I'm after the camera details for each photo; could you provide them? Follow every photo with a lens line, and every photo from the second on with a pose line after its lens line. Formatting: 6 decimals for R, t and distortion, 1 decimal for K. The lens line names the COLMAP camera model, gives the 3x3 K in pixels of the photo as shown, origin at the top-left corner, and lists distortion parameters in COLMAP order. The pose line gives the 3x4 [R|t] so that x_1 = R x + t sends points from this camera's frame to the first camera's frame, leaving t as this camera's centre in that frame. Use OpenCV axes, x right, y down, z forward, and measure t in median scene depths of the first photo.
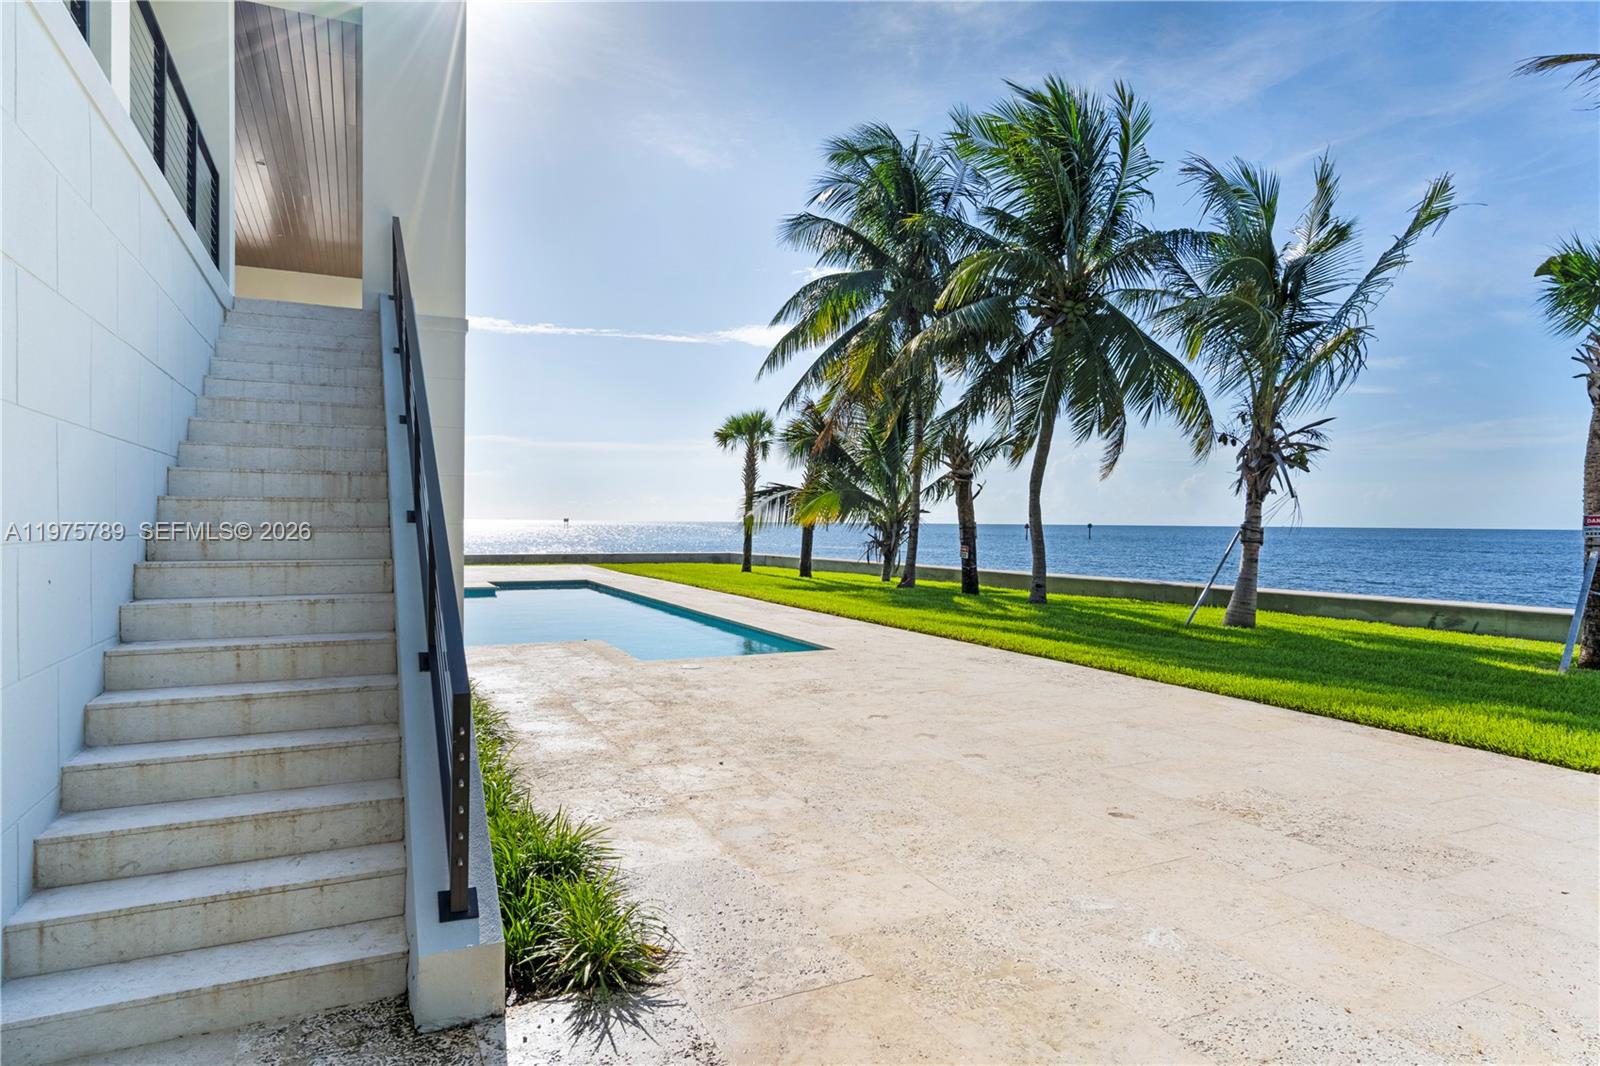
lens RADIAL K [[918.0, 0, 794.7], [0, 918.0, 524.6], [0, 0, 1]] dist [0.027260, 0.000319]
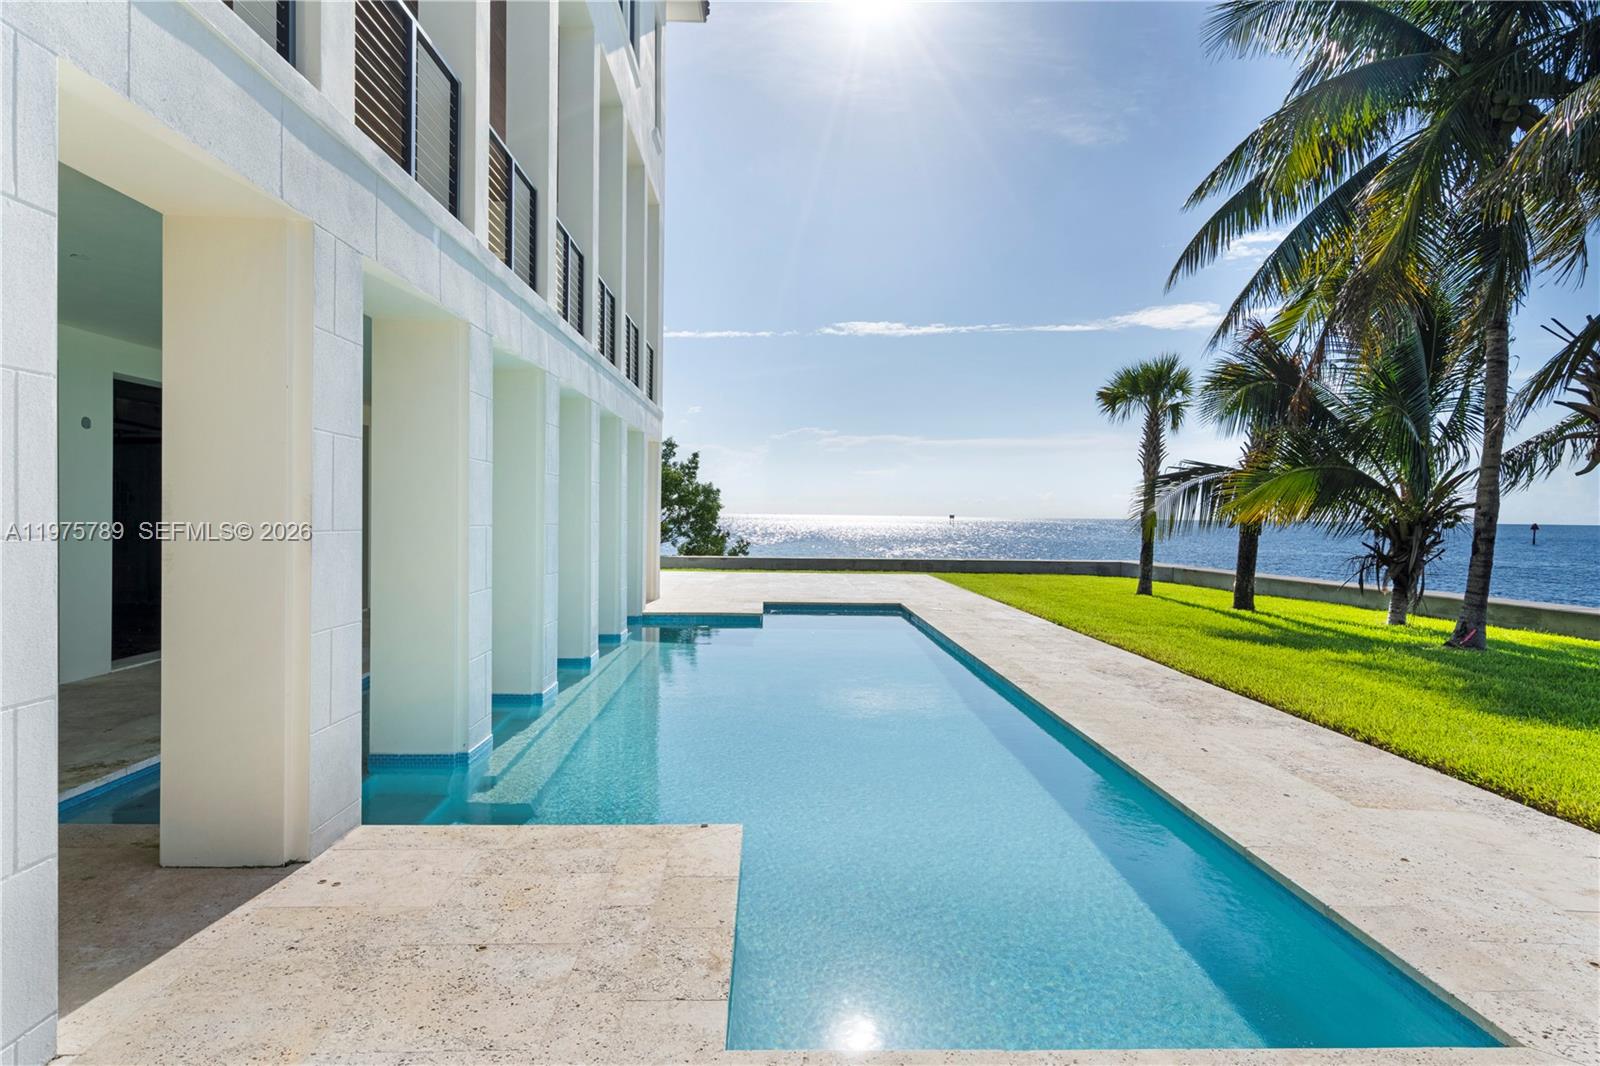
lens RADIAL K [[918.0, 0, 794.7], [0, 918.0, 524.6], [0, 0, 1]] dist [0.027260, 0.000319]
pose [[0.914218, 0.008305, -0.405138, -0.014346], [-0.006706, 0.999963, 0.005366, -0.002749], [0.405167, -0.002189, 0.914240, 0.290894]]
